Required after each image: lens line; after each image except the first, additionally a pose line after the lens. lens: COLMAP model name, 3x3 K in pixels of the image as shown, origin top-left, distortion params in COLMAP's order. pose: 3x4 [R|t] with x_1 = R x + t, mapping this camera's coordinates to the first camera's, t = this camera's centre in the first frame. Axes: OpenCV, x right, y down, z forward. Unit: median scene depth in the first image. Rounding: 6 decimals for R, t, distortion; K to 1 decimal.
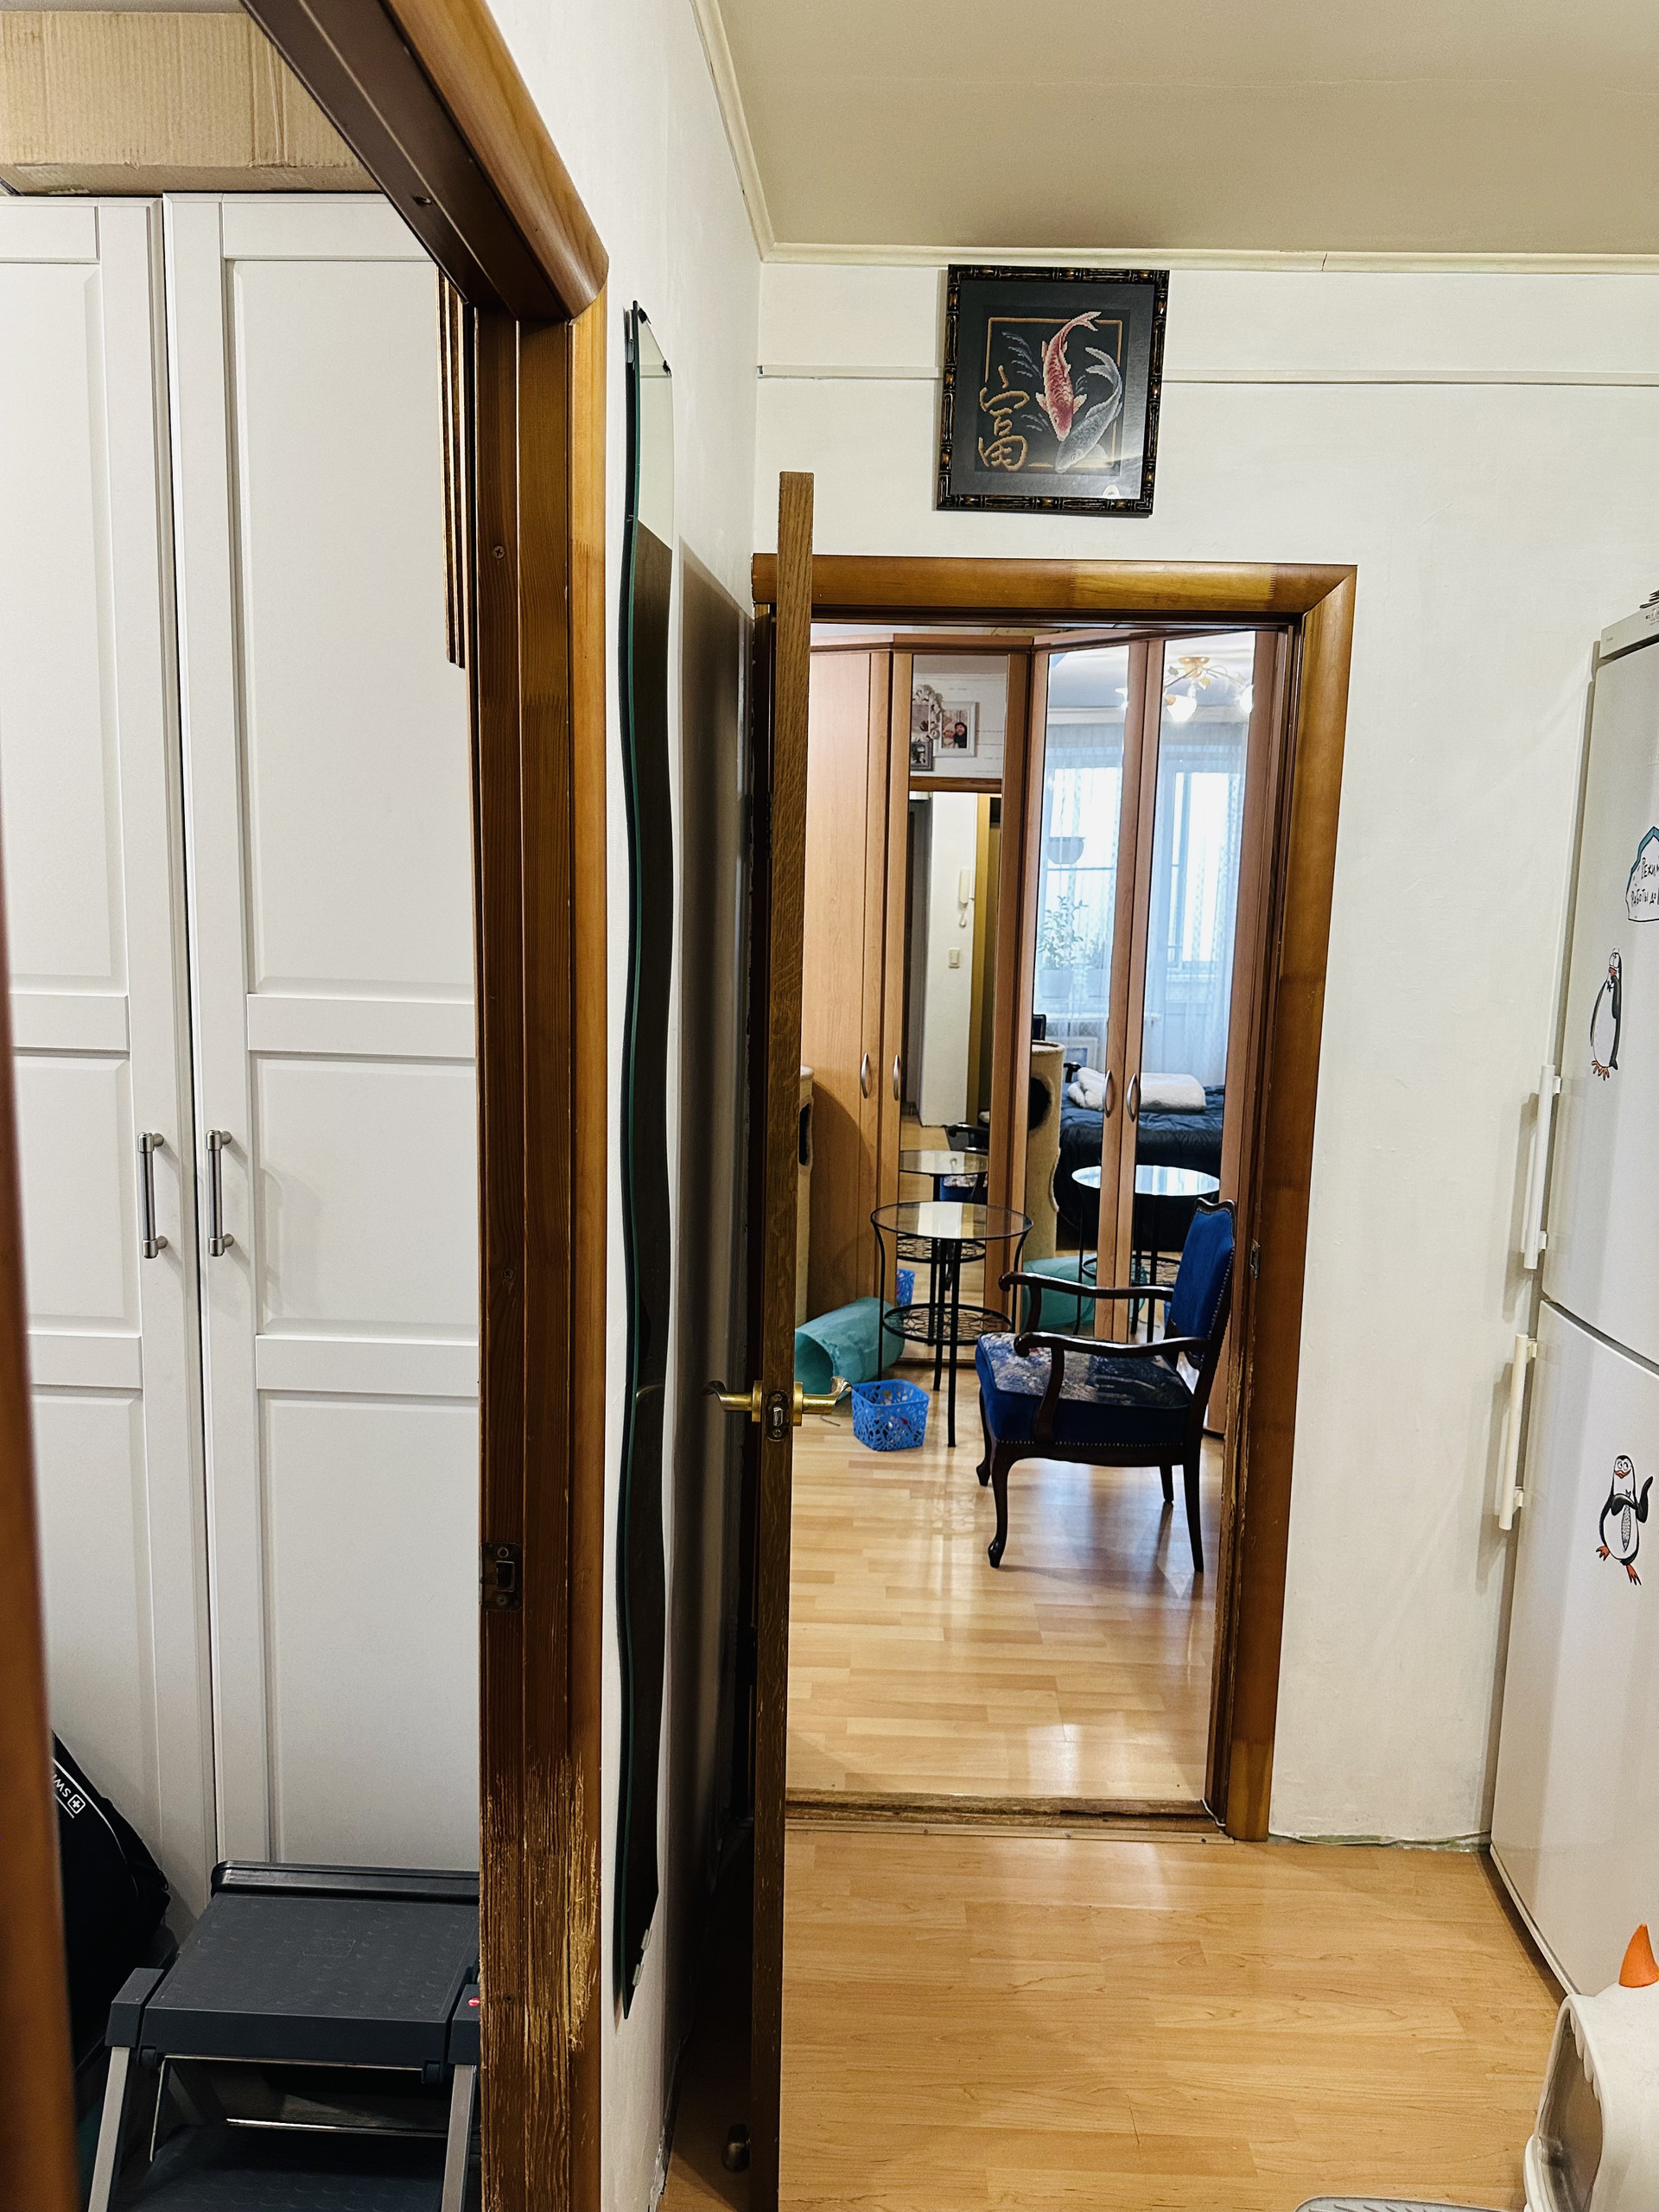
lens RADIAL K [[1549.9, 0, 824.2], [0, 1549.9, 1135.6], [0, 0, 1]] dist [0.058686, -0.076110]
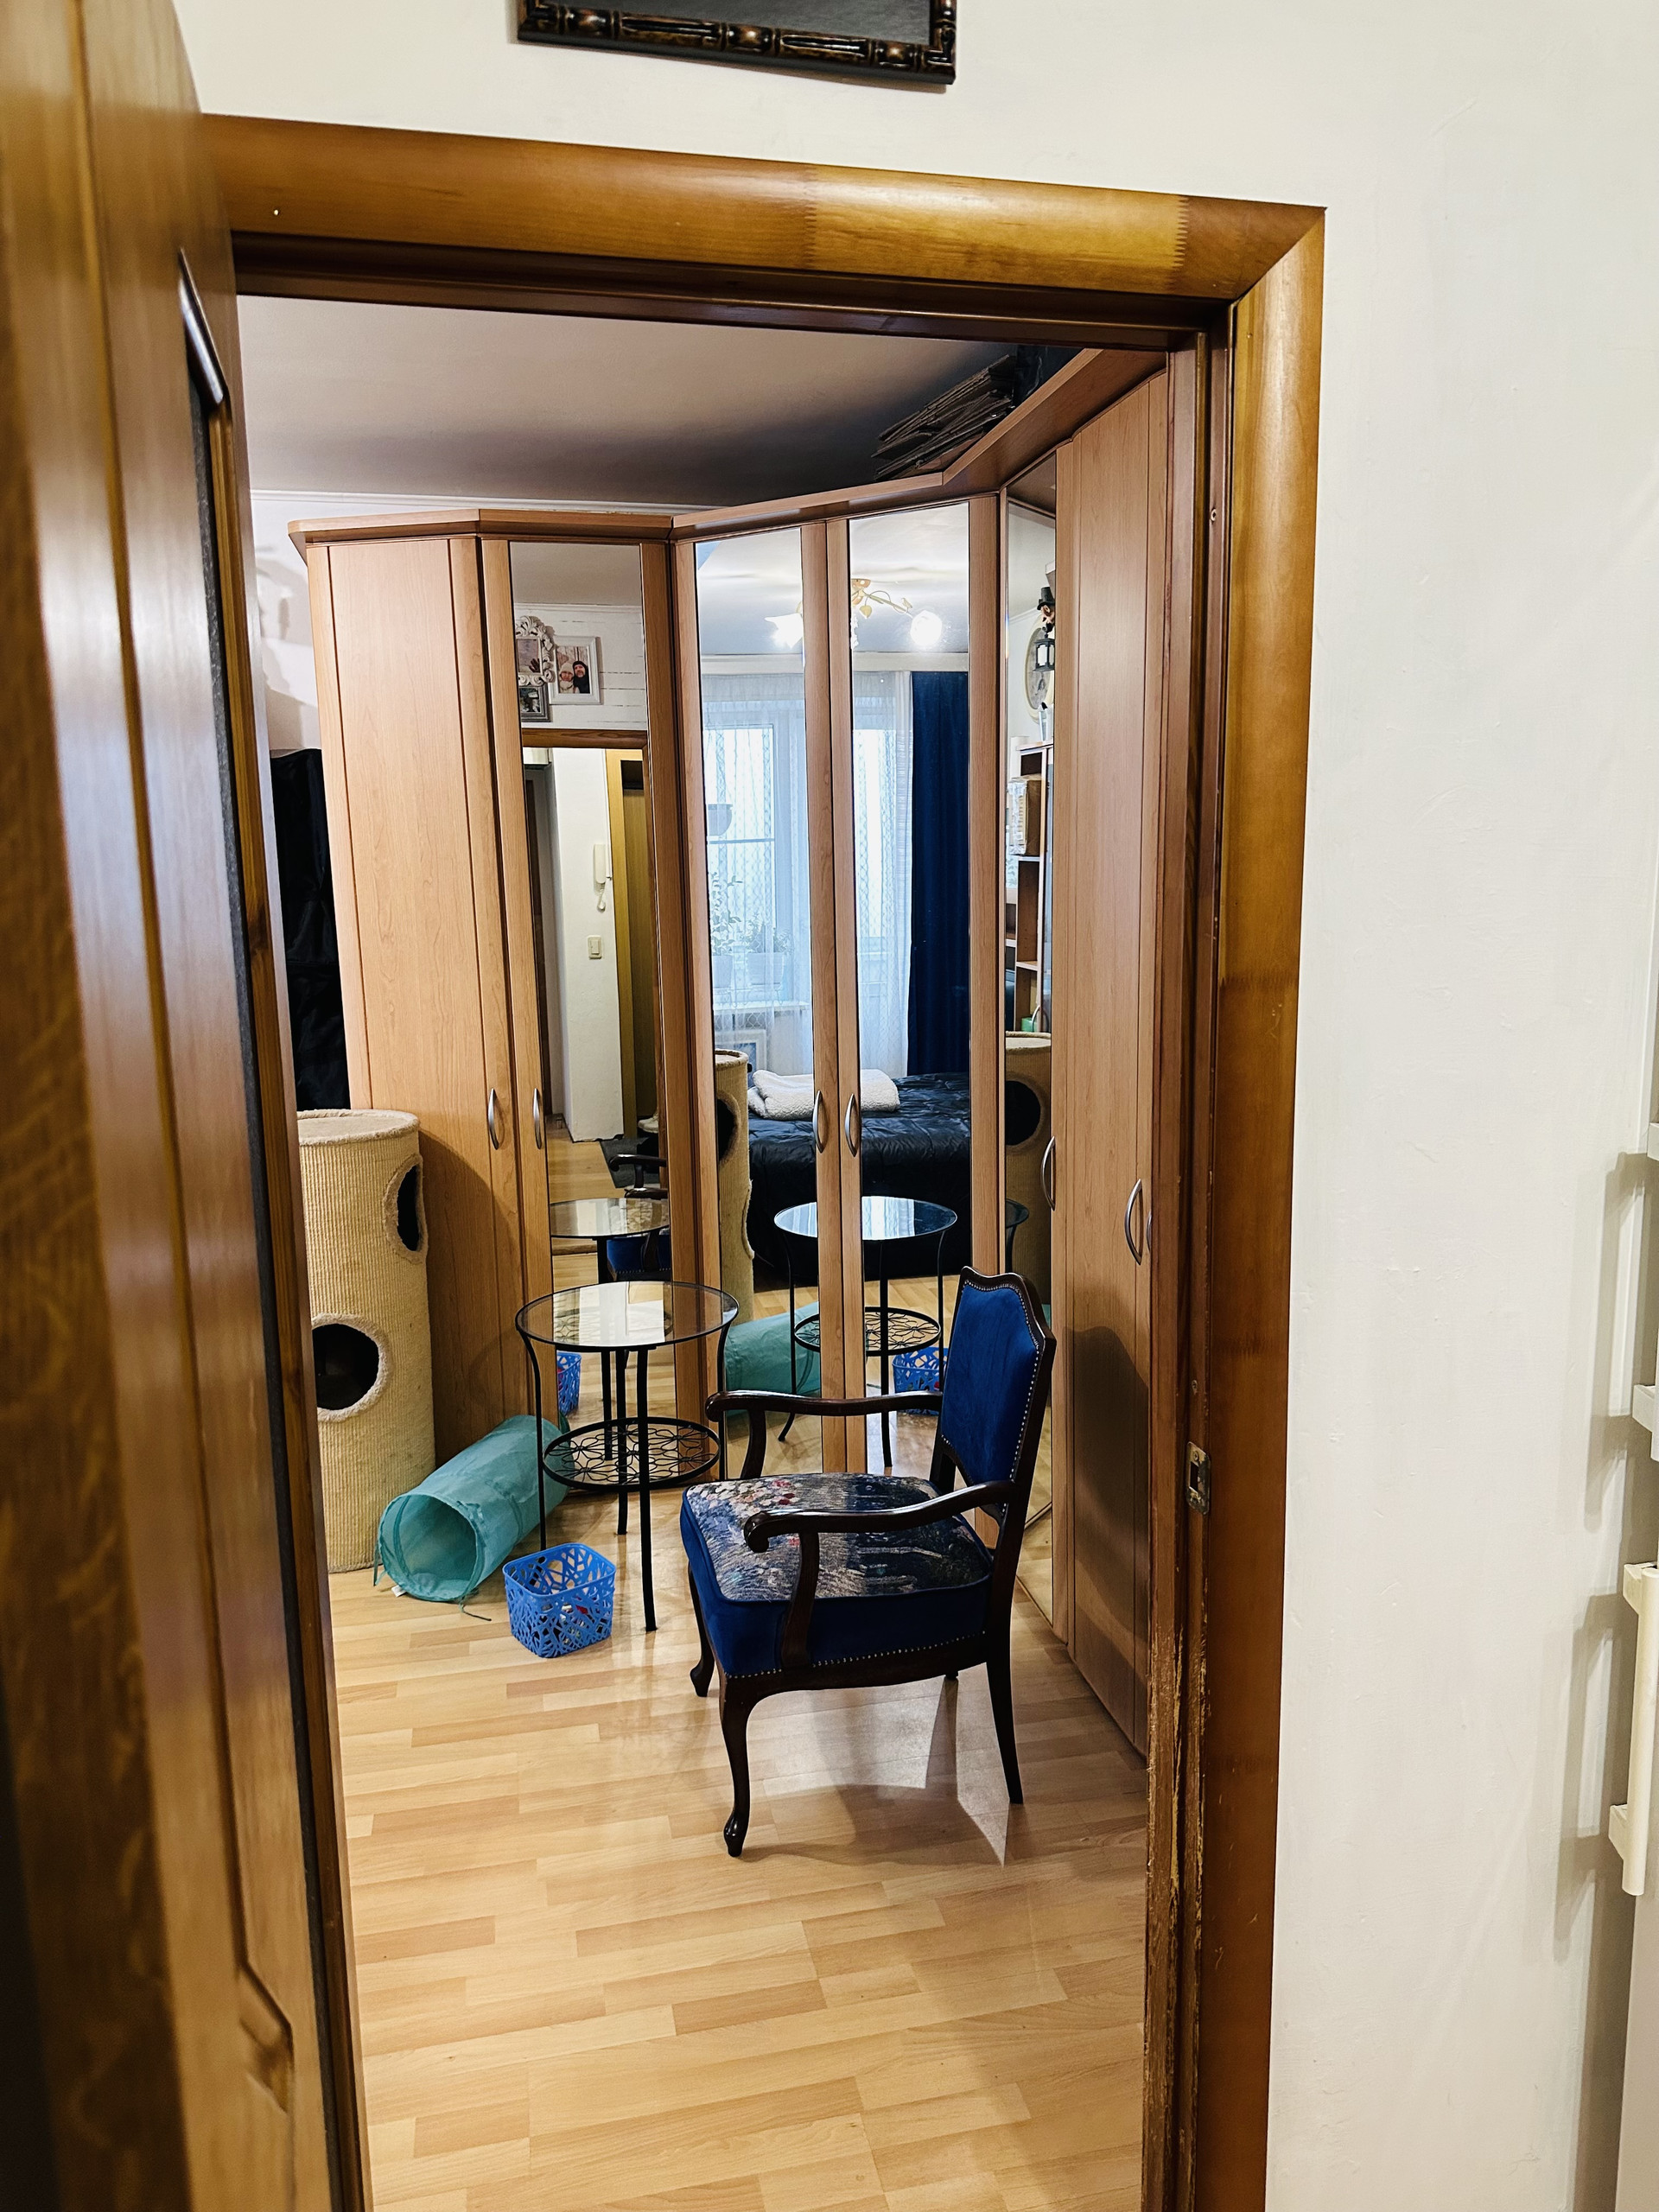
lens RADIAL K [[1549.9, 0, 838.3], [0, 1549.9, 1120.8], [0, 0, 1]] dist [0.058686, -0.076110]
pose [[0.969557, -0.078303, 0.232009, 0.015348], [0.077414, 0.996915, 0.012949, -0.036073], [-0.232307, 0.005406, 0.972628, 0.254135]]
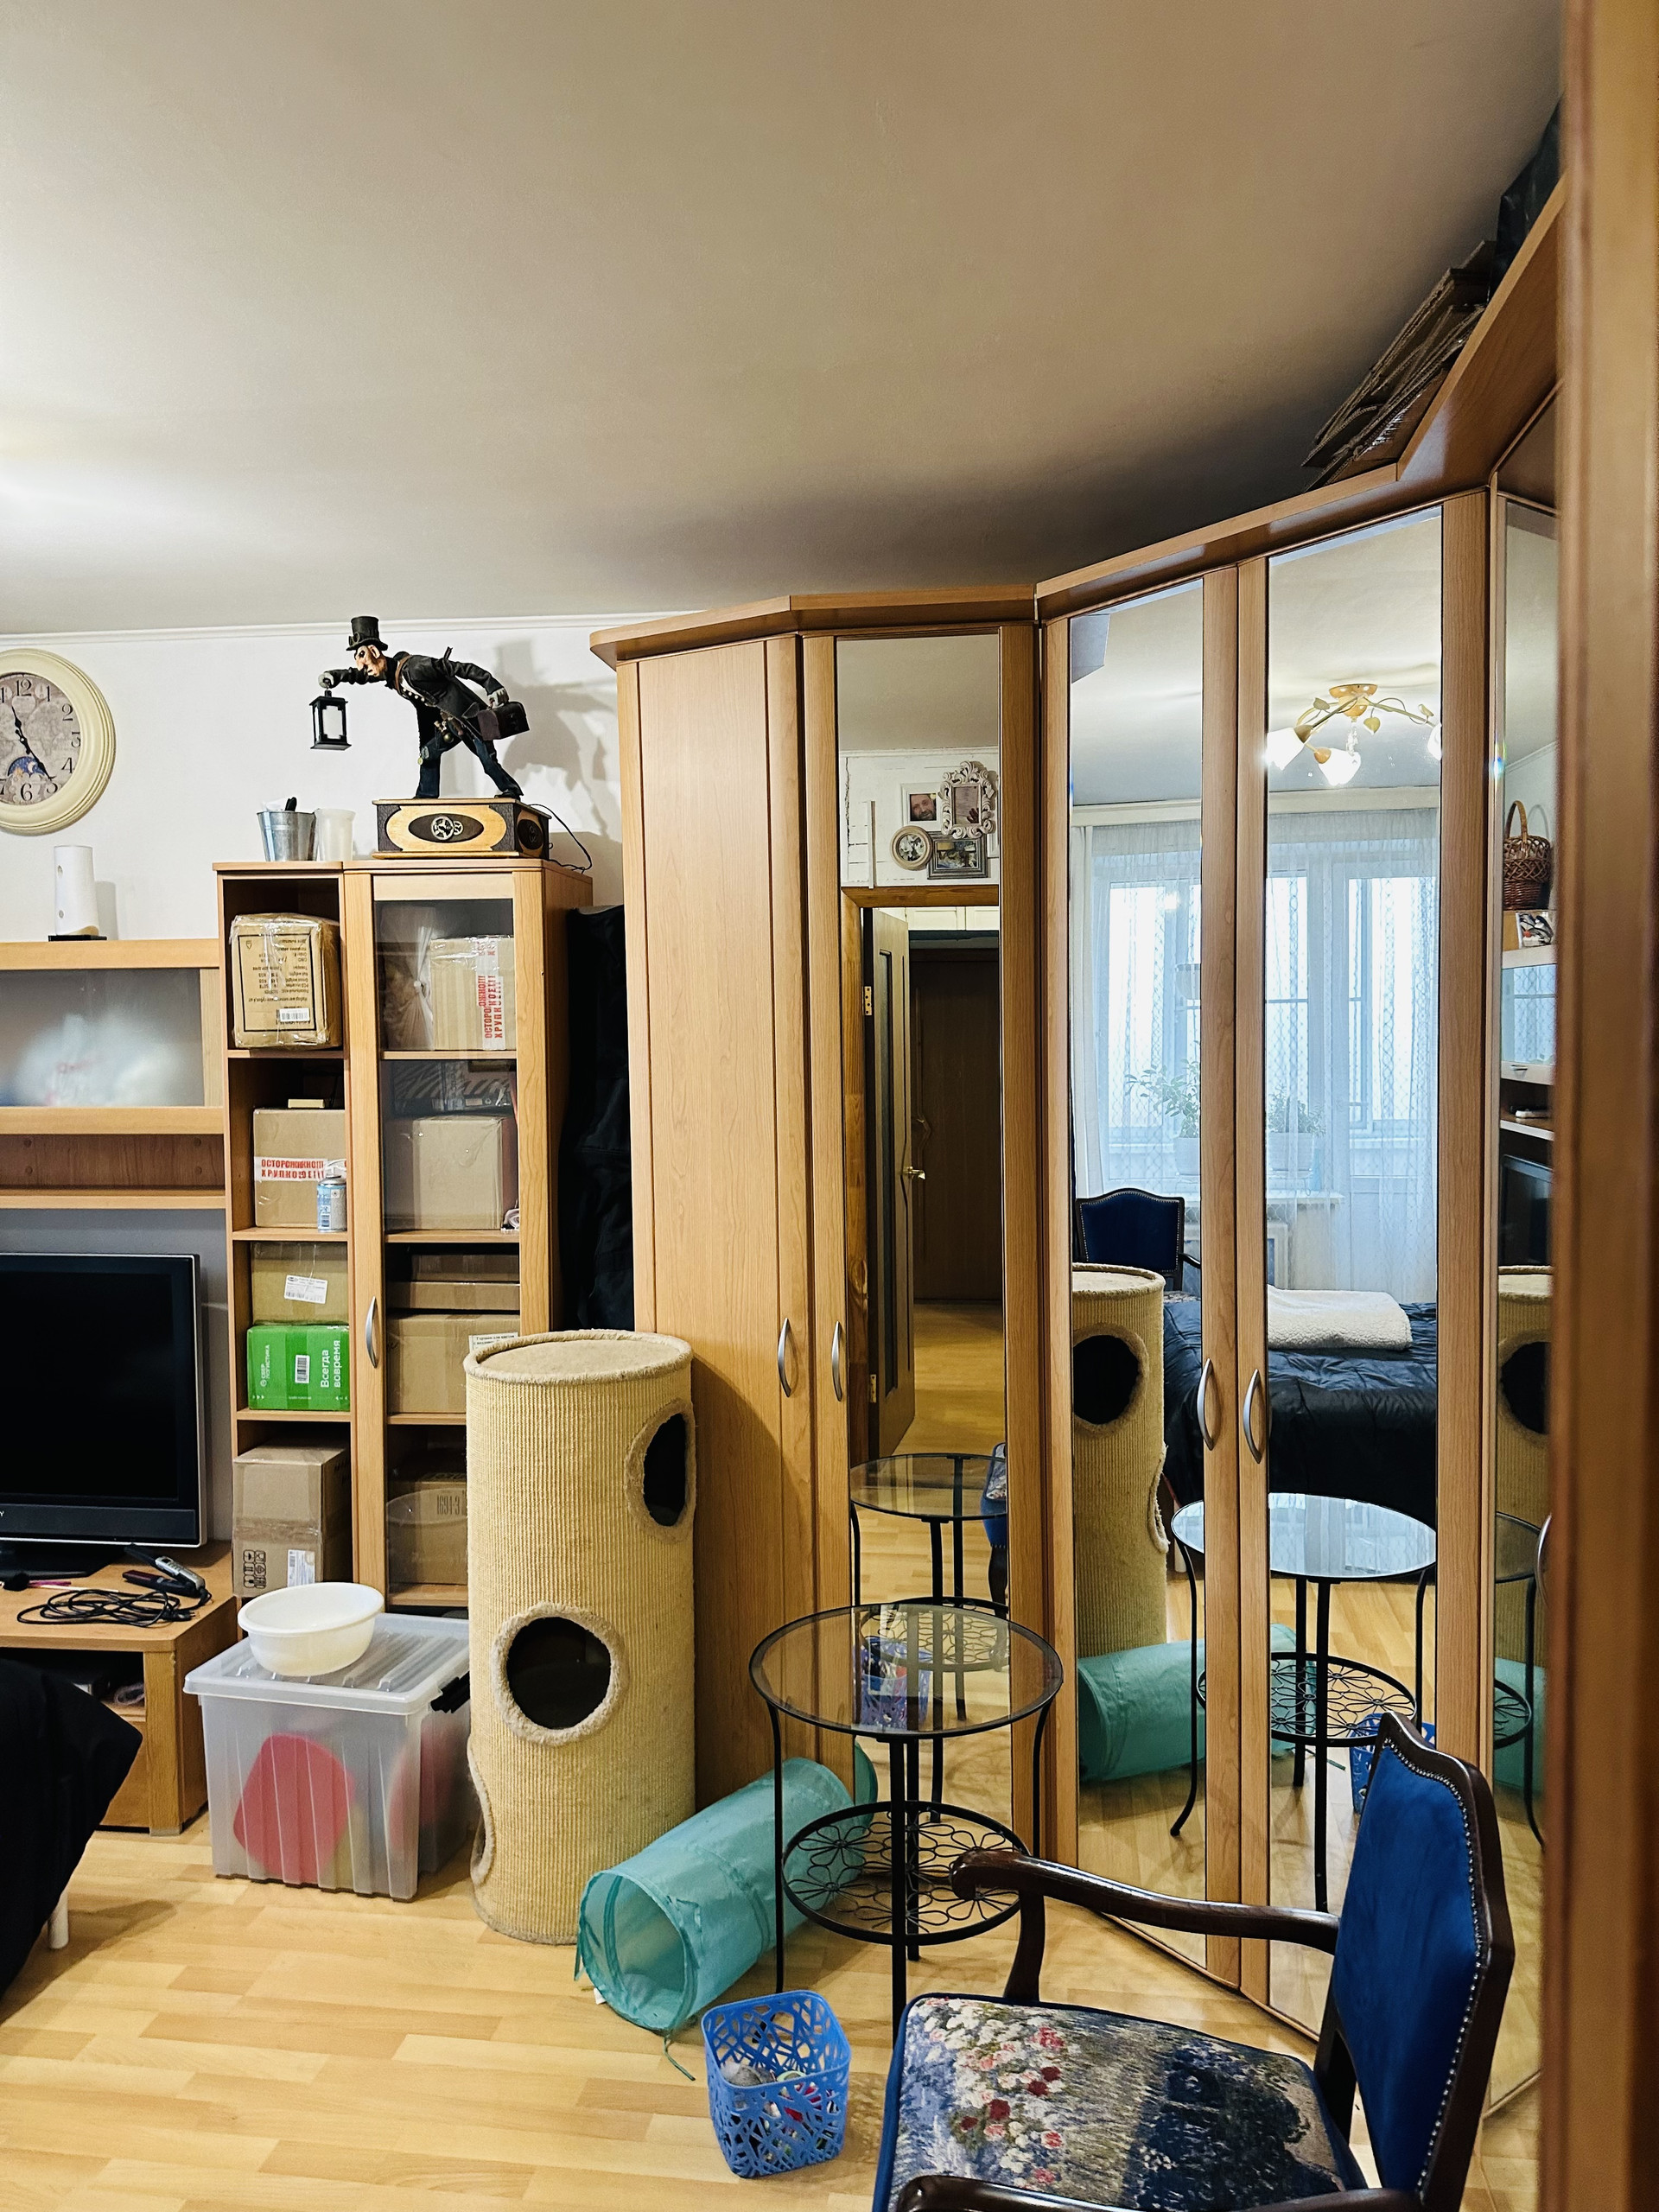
lens RADIAL K [[1549.9, 0, 835.3], [0, 1549.9, 1124.3], [0, 0, 1]] dist [0.058686, -0.076110]
pose [[0.992967, -0.030022, -0.114518, 0.117982], [0.017119, 0.993557, -0.112029, -0.062420], [0.117143, 0.109280, 0.987084, 0.445044]]
